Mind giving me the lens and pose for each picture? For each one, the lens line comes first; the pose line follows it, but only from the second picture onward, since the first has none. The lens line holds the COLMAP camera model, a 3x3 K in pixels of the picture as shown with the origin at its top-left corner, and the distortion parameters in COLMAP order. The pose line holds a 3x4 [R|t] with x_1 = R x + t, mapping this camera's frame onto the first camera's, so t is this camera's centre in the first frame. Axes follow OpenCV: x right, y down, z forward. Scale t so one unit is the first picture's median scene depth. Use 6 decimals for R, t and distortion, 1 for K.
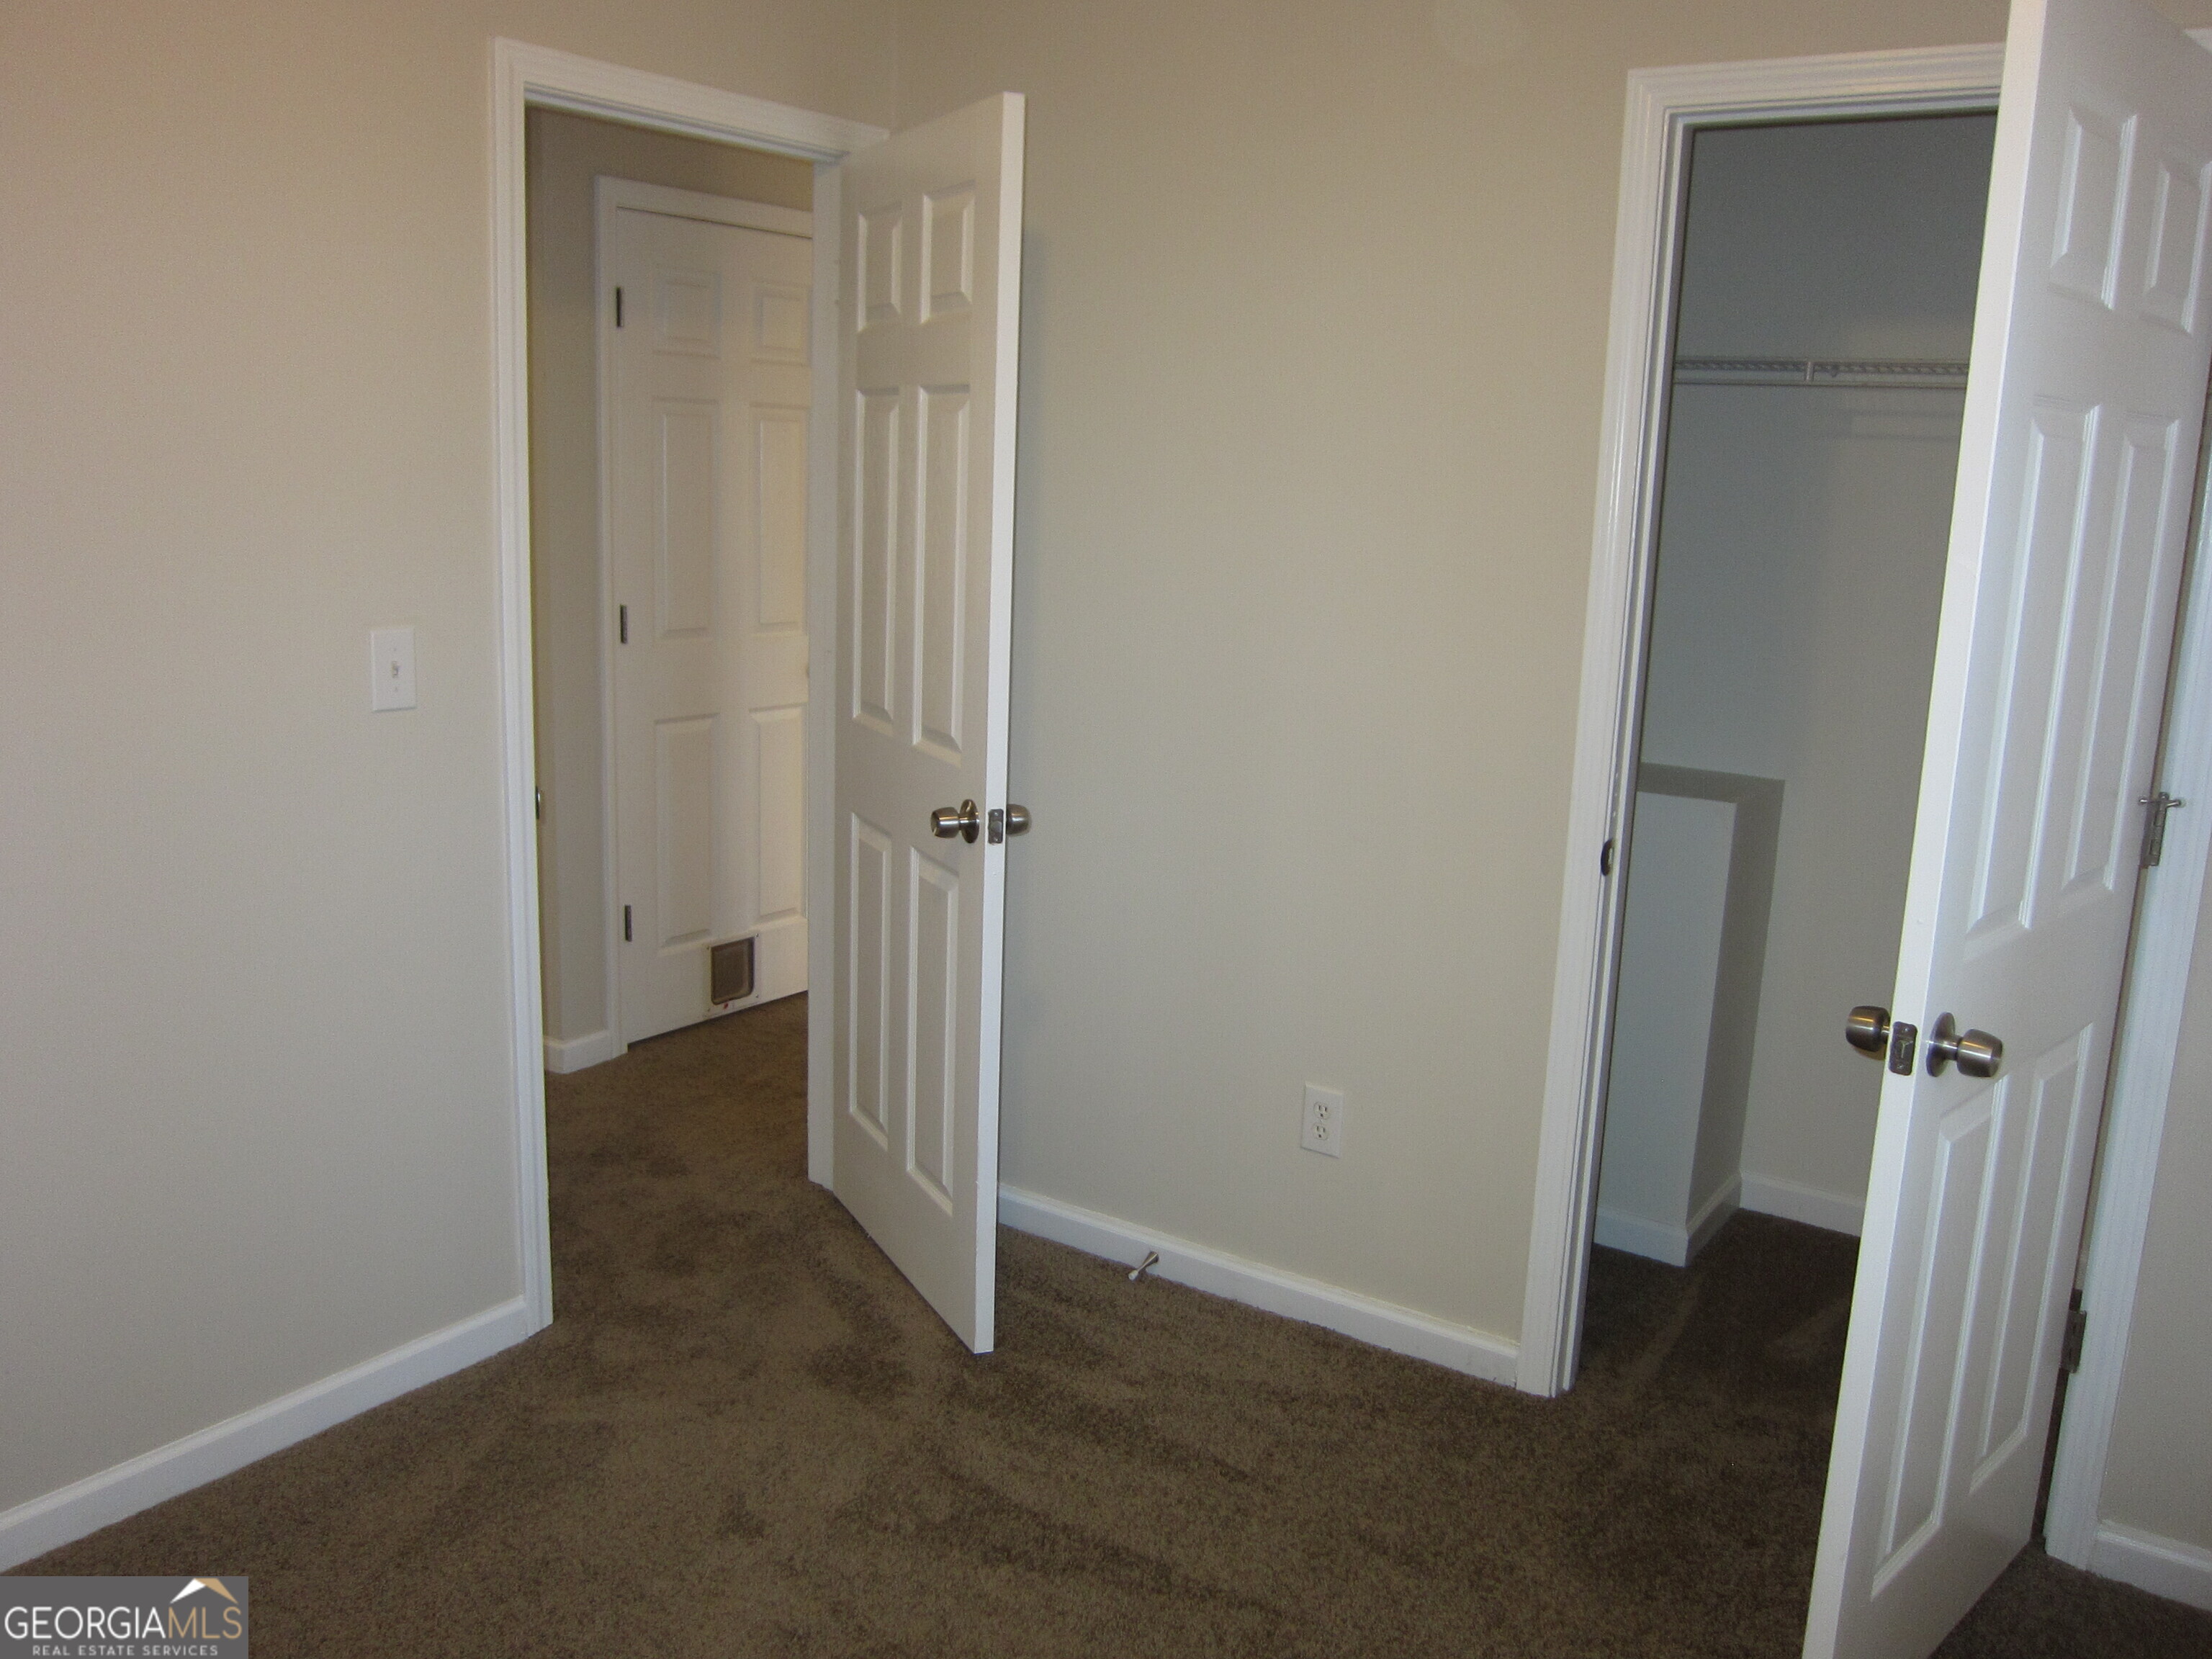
lens RADIAL K [[1823.6, 0, 1106.0], [0, 1823.6, 829.5], [0, 0, 1]] dist [-0.058710, 0.009801]
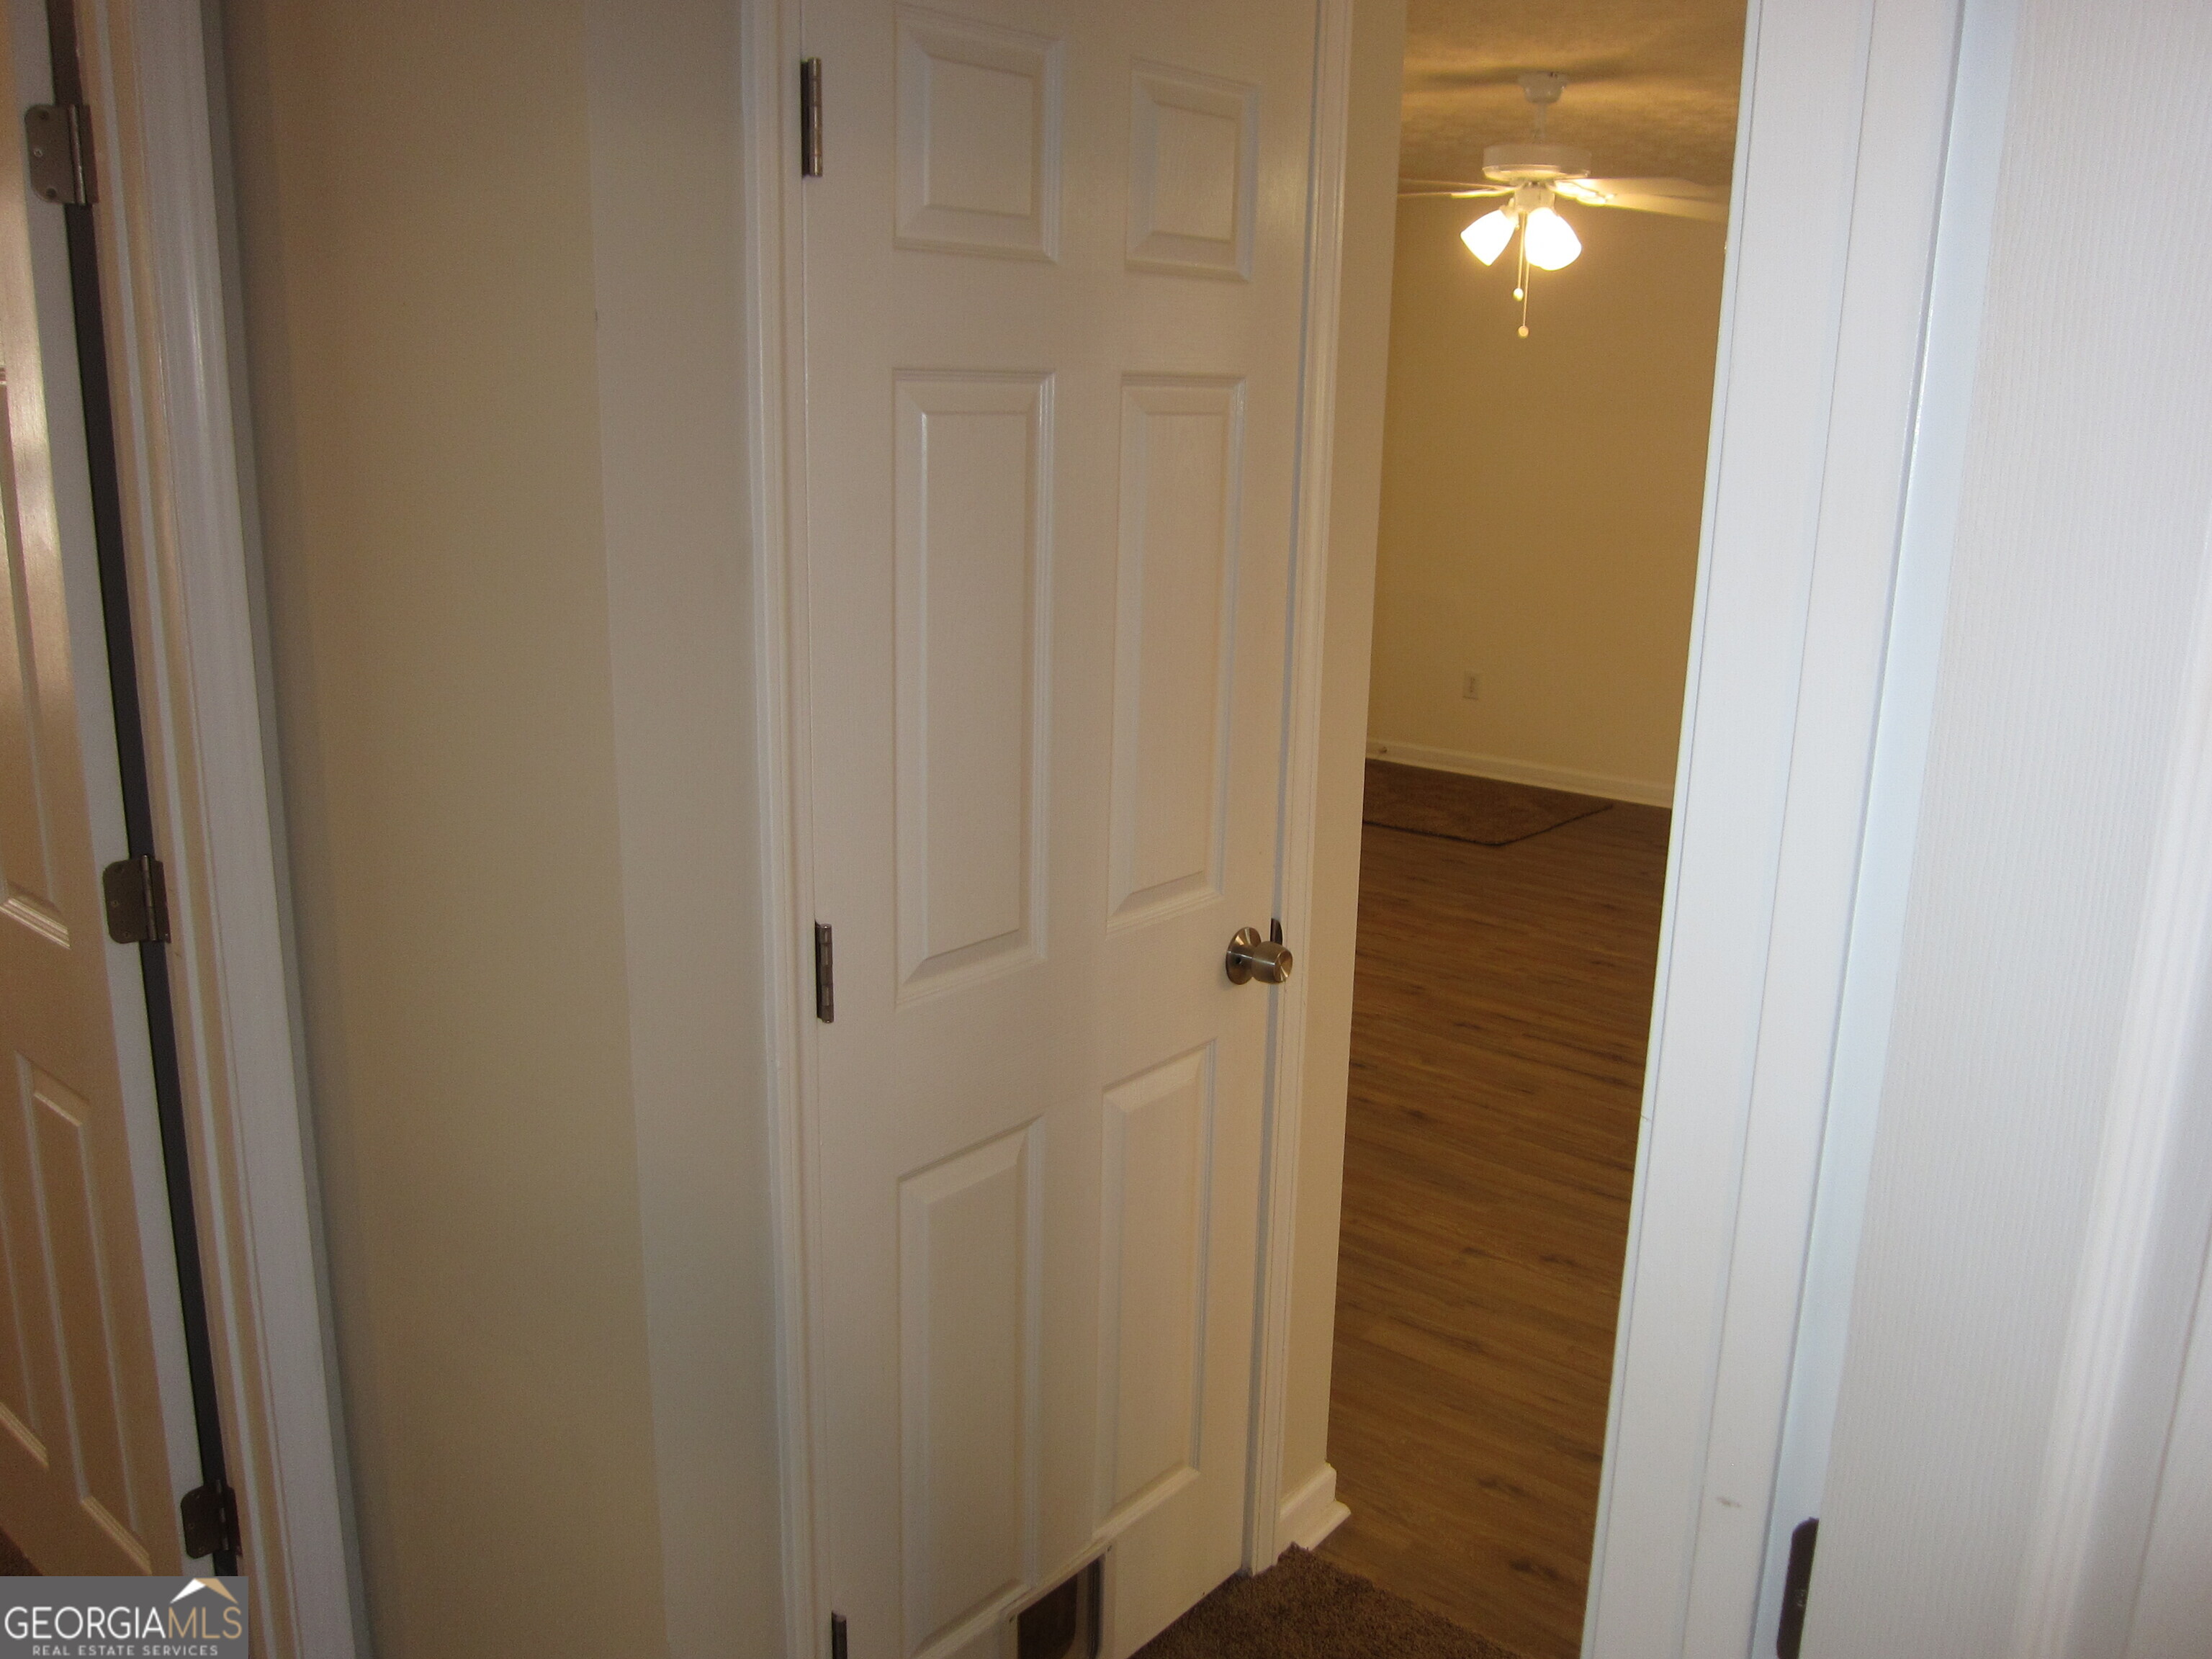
lens RADIAL K [[1823.6, 0, 1106.0], [0, 1823.6, 829.5], [0, 0, 1]] dist [-0.058710, 0.009801]
pose [[0.994690, 0.013411, -0.102043, -0.153520], [-0.008883, 0.998961, 0.044705, -0.146753], [0.102536, -0.043561, 0.993775, 0.573667]]
